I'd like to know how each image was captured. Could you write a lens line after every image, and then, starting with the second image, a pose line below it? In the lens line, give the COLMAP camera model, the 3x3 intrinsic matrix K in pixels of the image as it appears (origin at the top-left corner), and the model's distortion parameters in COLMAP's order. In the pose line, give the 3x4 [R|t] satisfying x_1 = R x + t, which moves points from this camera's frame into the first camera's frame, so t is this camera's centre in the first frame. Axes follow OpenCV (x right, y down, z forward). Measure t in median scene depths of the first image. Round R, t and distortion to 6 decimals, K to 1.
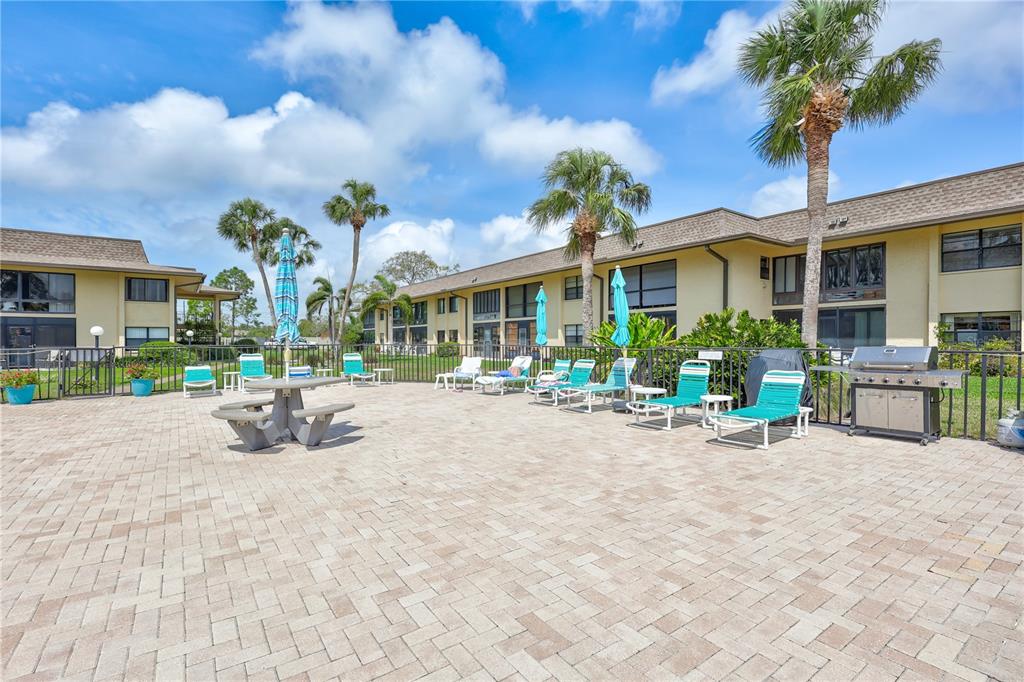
lens RADIAL K [[470.3, 0, 508.5], [0, 470.3, 339.0], [0, 0, 1]] dist [-0.000846, -0.000451]
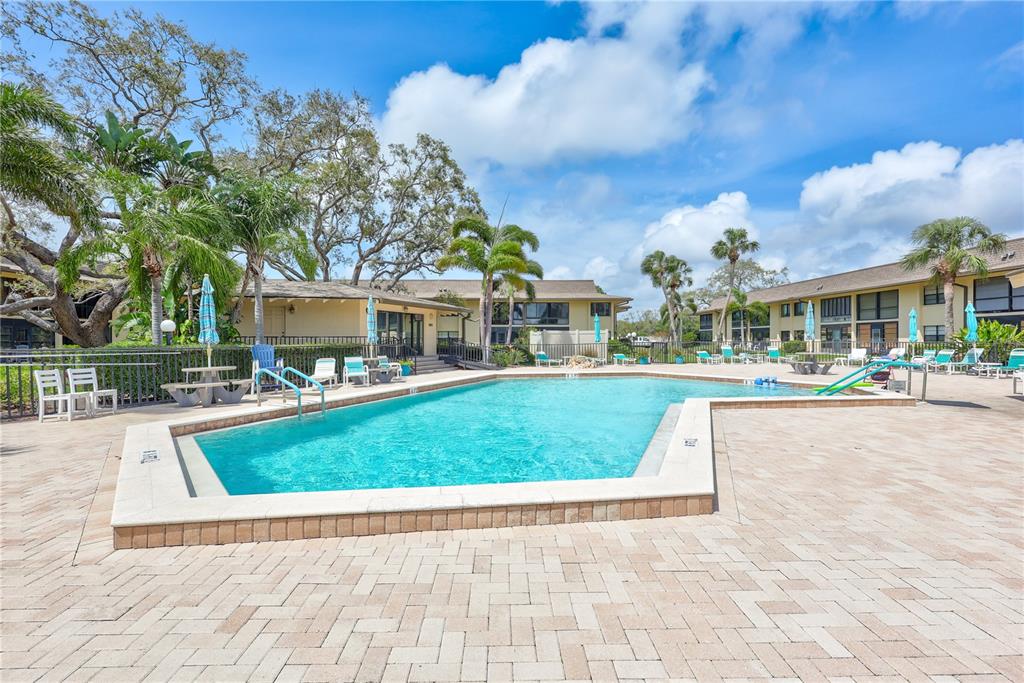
lens RADIAL K [[470.3, 0, 508.5], [0, 470.3, 339.5], [0, 0, 1]] dist [-0.000846, -0.000451]
pose [[0.831816, 0.000009, -0.555051, -0.090000], [0.001957, 0.999994, 0.002949, -0.001284], [0.555047, -0.003539, 0.831811, -0.545958]]
